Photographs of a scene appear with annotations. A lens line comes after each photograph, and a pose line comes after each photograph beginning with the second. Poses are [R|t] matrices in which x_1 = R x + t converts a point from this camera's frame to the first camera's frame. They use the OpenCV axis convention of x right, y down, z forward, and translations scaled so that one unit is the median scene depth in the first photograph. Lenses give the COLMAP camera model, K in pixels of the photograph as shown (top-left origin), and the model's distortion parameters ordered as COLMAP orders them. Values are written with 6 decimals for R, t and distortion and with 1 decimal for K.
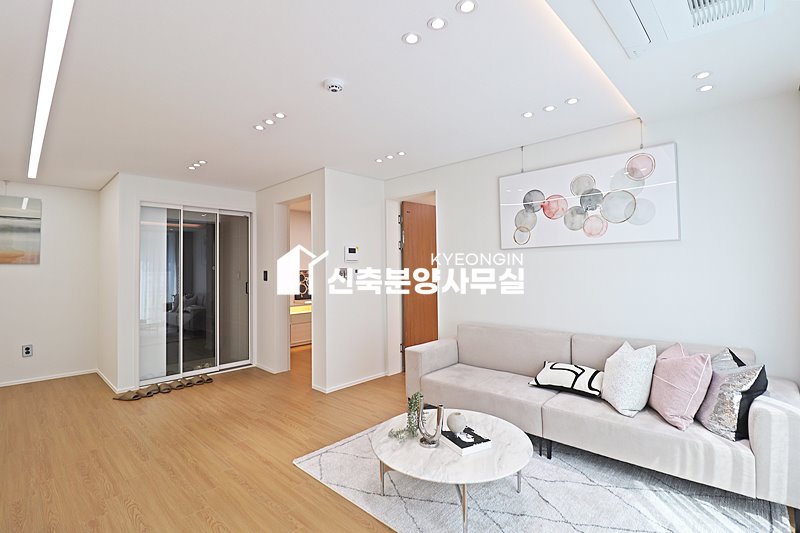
lens RADIAL K [[376.1, 0, 402.0], [0, 376.1, 260.9], [0, 0, 1]] dist [-0.001835, -0.000490]
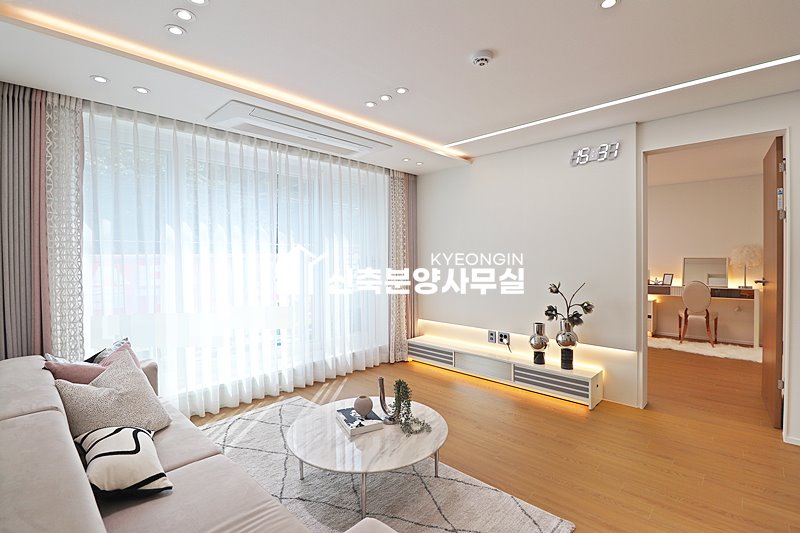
lens RADIAL K [[376.1, 0, 402.0], [0, 376.1, 260.9], [0, 0, 1]] dist [-0.001835, -0.000490]
pose [[-0.999808, 0.019564, -0.000486, 0.019427], [0.019569, 0.999712, -0.013899, 0.029509], [0.000214, -0.013906, -0.999903, 1.255743]]
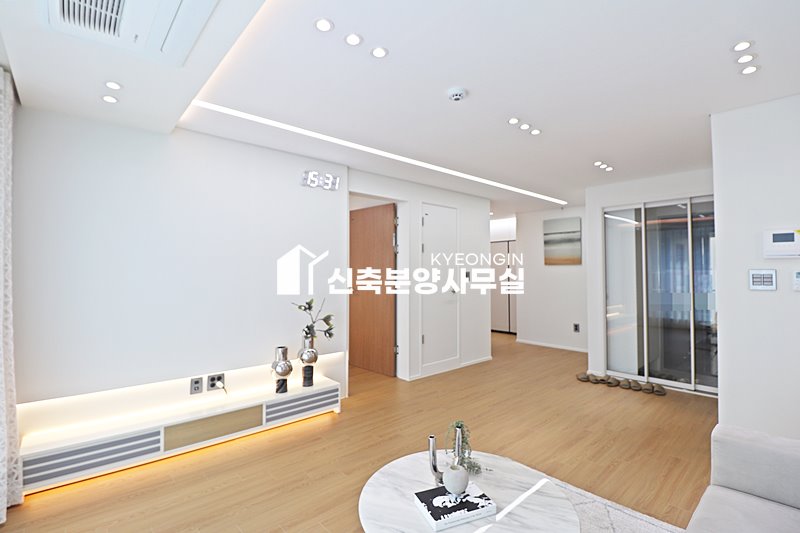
lens RADIAL K [[373.3, 0, 400.0], [0, 373.3, 266.5], [0, 0, 1]] dist [-0.002579, -0.000350]
pose [[-0.071533, -0.001472, -0.997437, 0.551109], [0.025586, 0.999667, -0.003311, 0.002976], [0.997110, -0.025757, -0.071472, 0.586556]]
